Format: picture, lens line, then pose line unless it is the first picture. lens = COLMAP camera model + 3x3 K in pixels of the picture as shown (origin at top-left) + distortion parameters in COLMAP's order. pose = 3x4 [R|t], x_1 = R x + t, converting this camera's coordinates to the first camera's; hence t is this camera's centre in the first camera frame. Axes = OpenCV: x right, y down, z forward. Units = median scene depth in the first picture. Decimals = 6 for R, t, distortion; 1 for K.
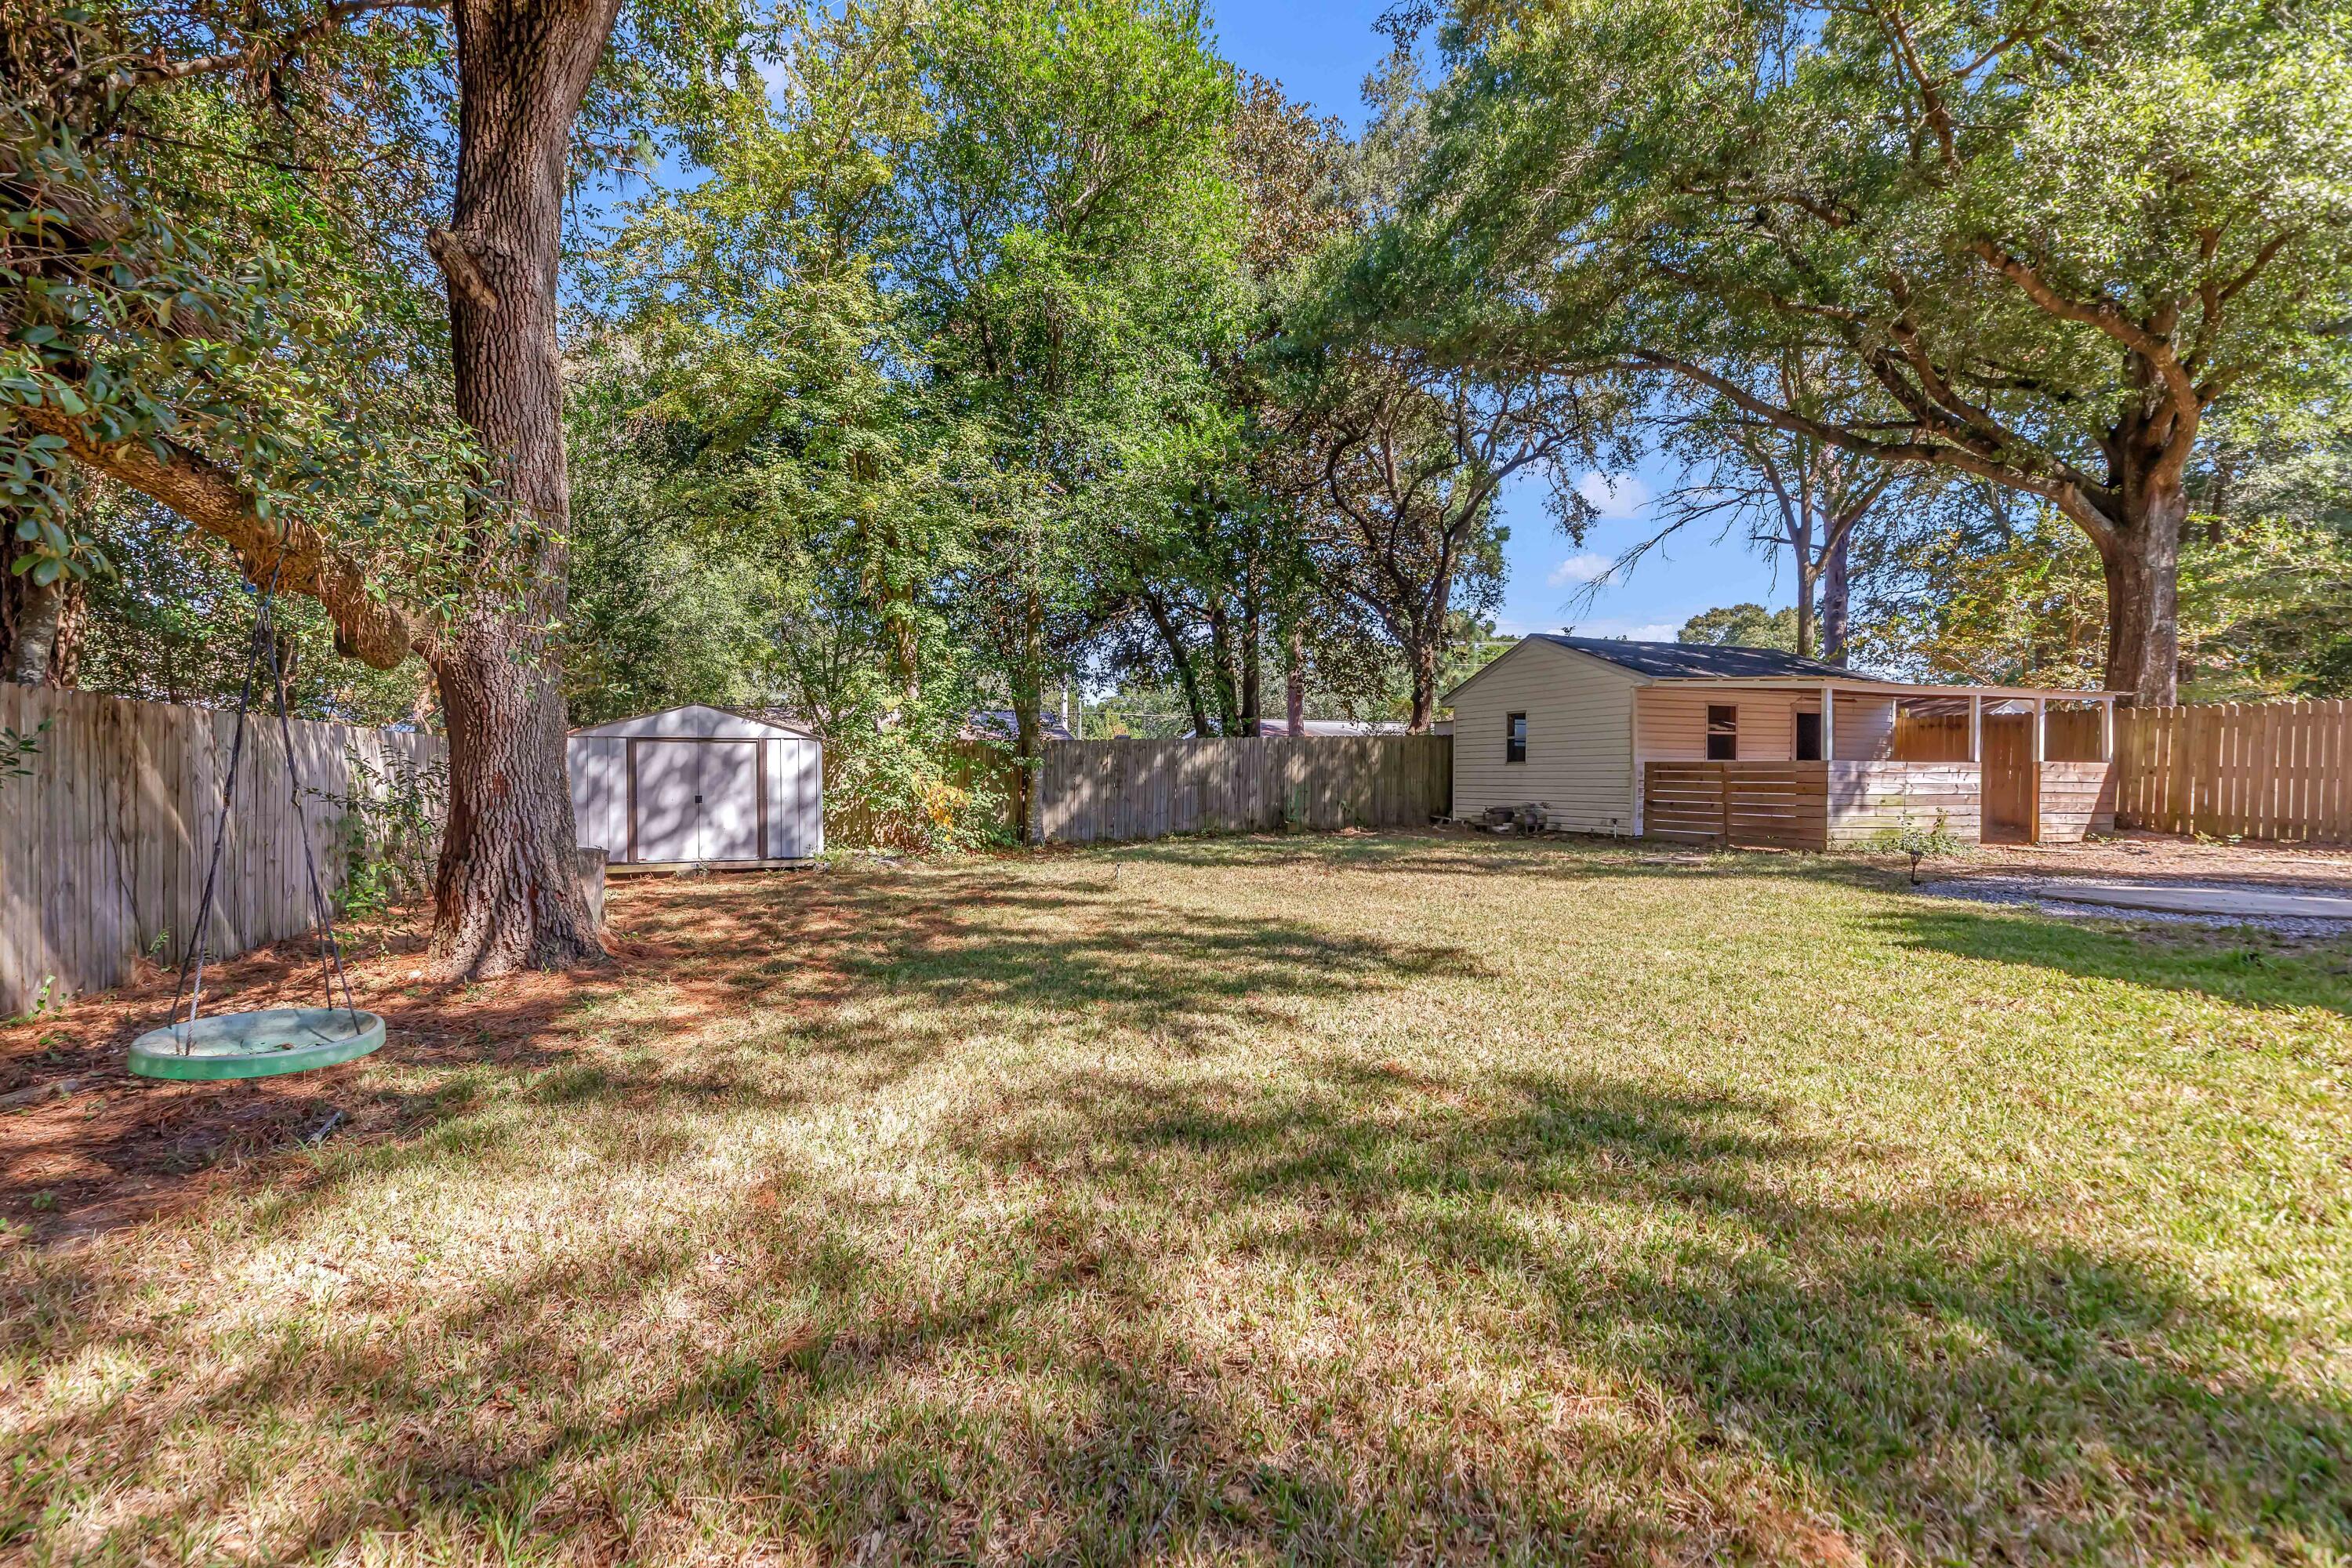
lens RADIAL K [[1076.1, 0, 1176.0], [0, 1076.1, 784.0], [0, 0, 1]] dist [0.003017, 0.000416]
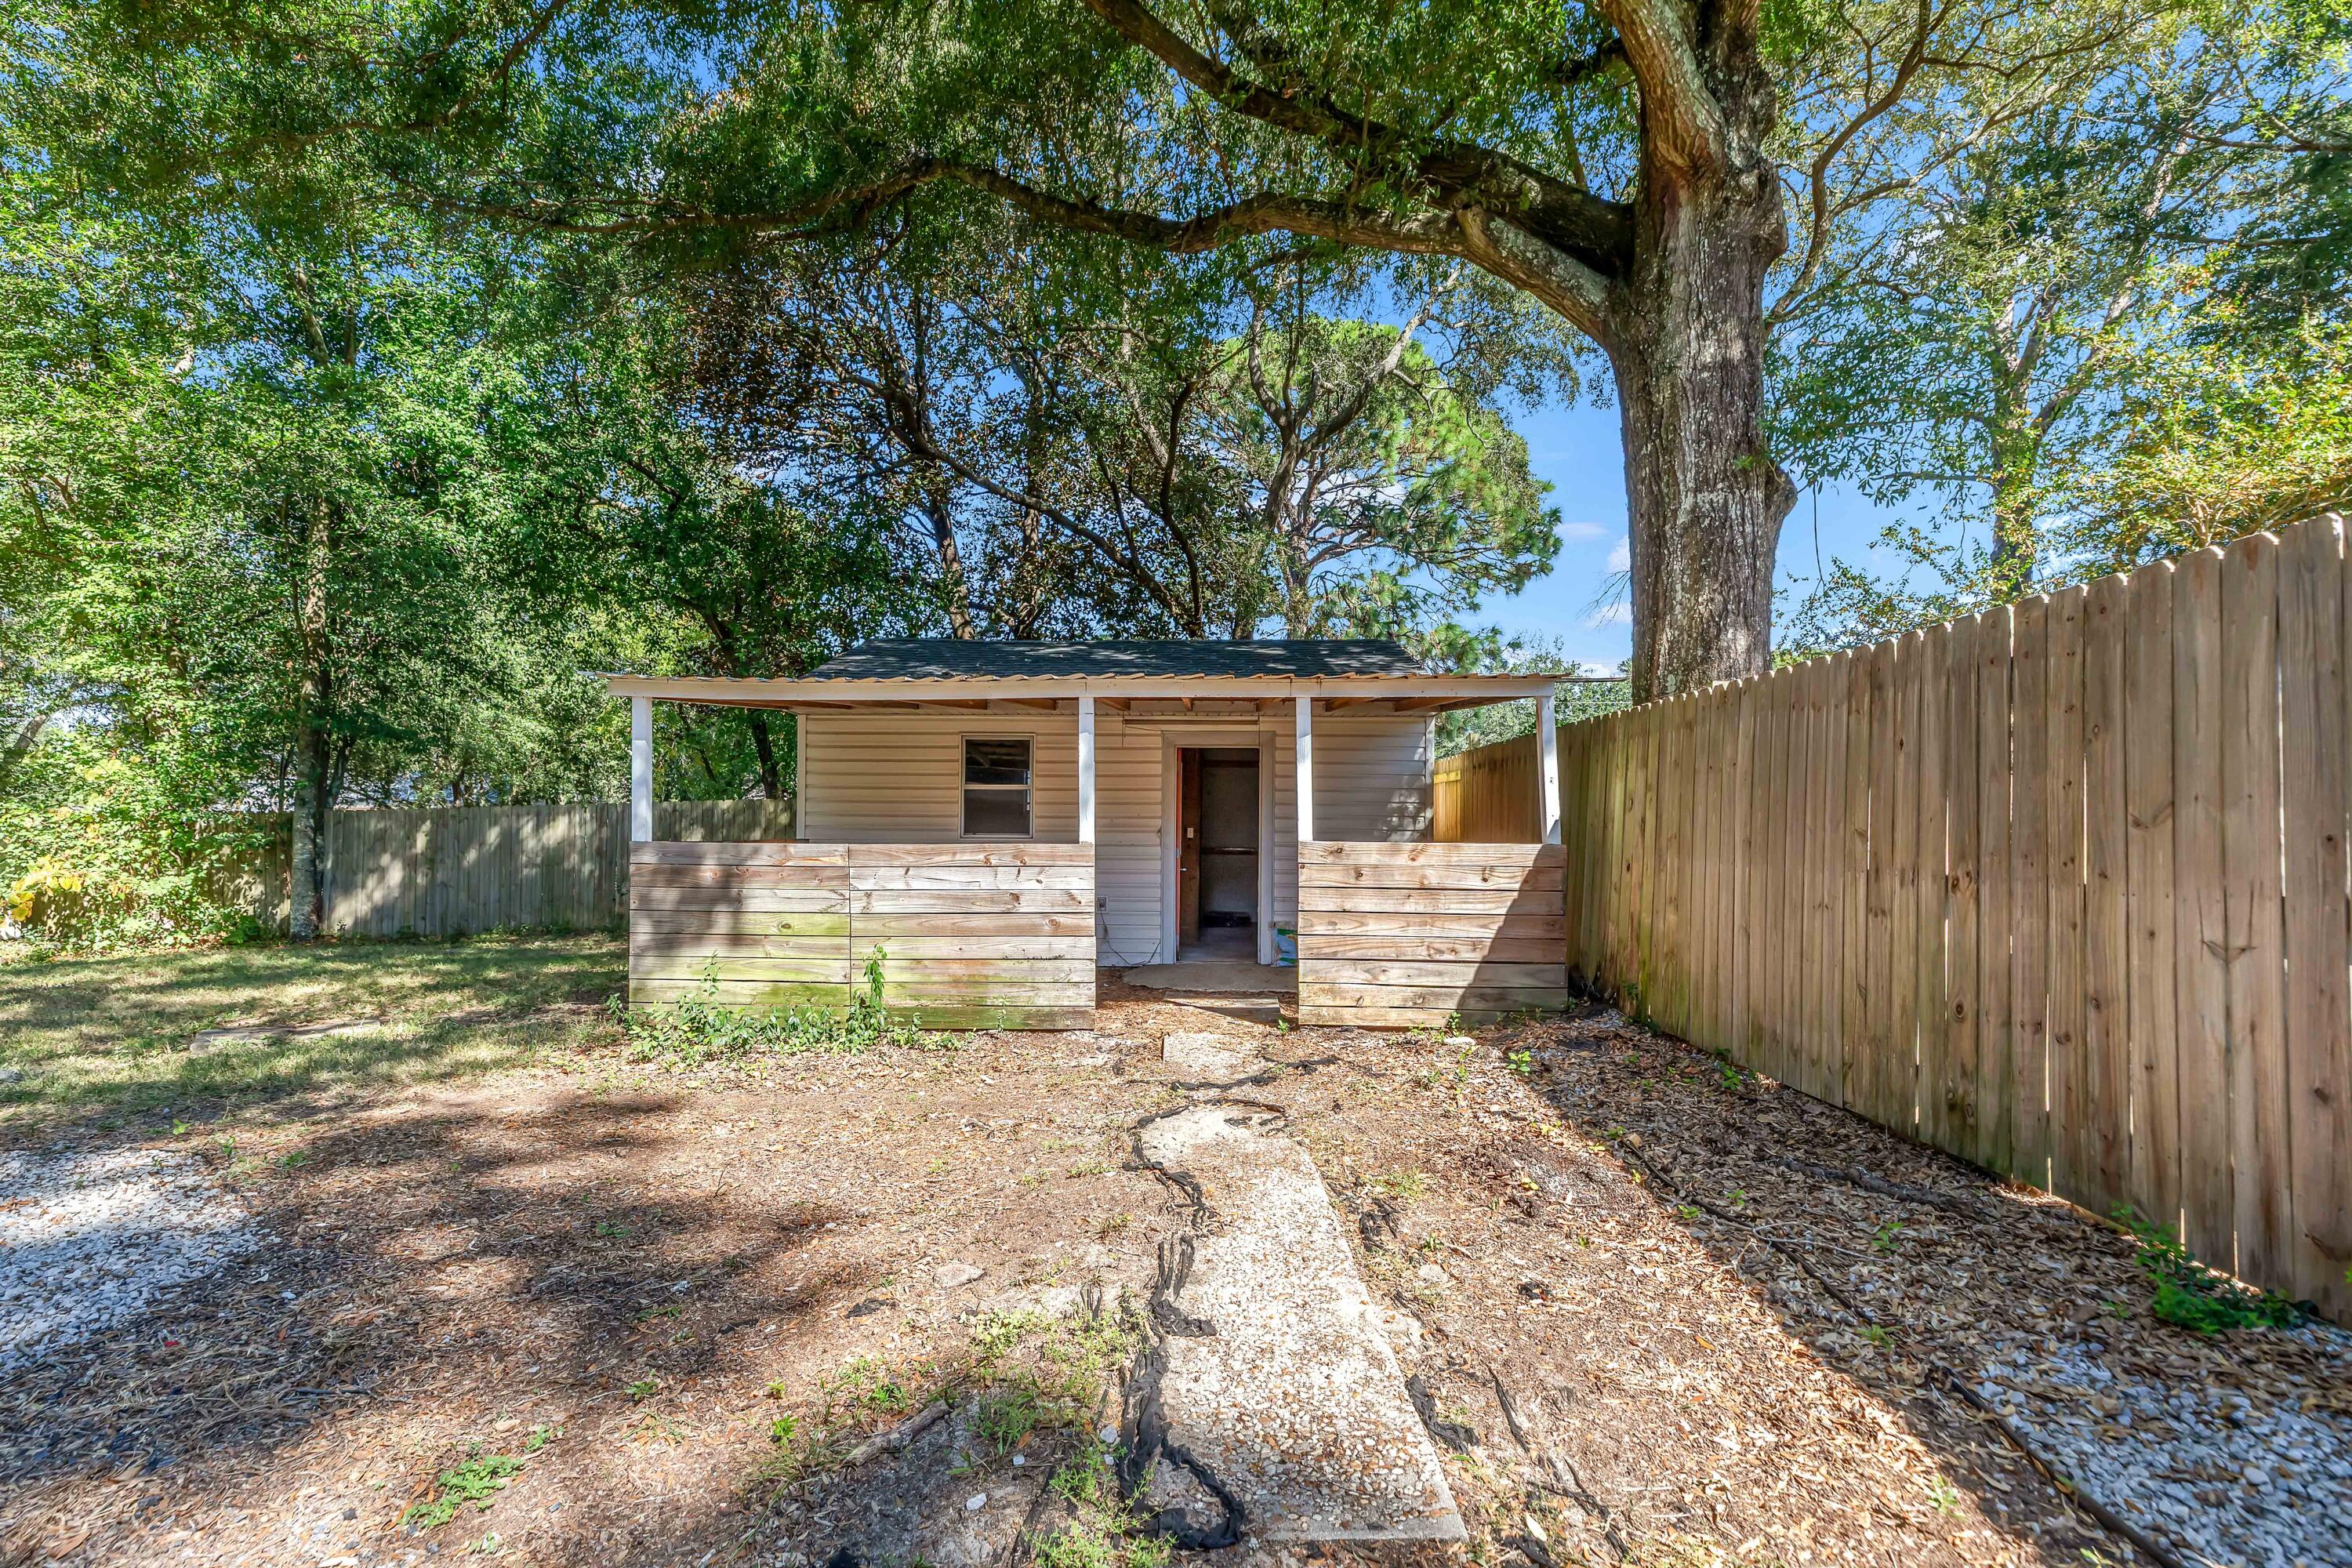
lens RADIAL K [[1076.1, 0, 1176.0], [0, 1076.1, 784.0], [0, 0, 1]] dist [0.003017, 0.000416]
pose [[0.922791, -0.020544, -0.384753, 0.874658], [-0.002824, 0.998190, -0.060071, -0.016750], [0.385291, 0.056519, 0.921063, 0.553545]]
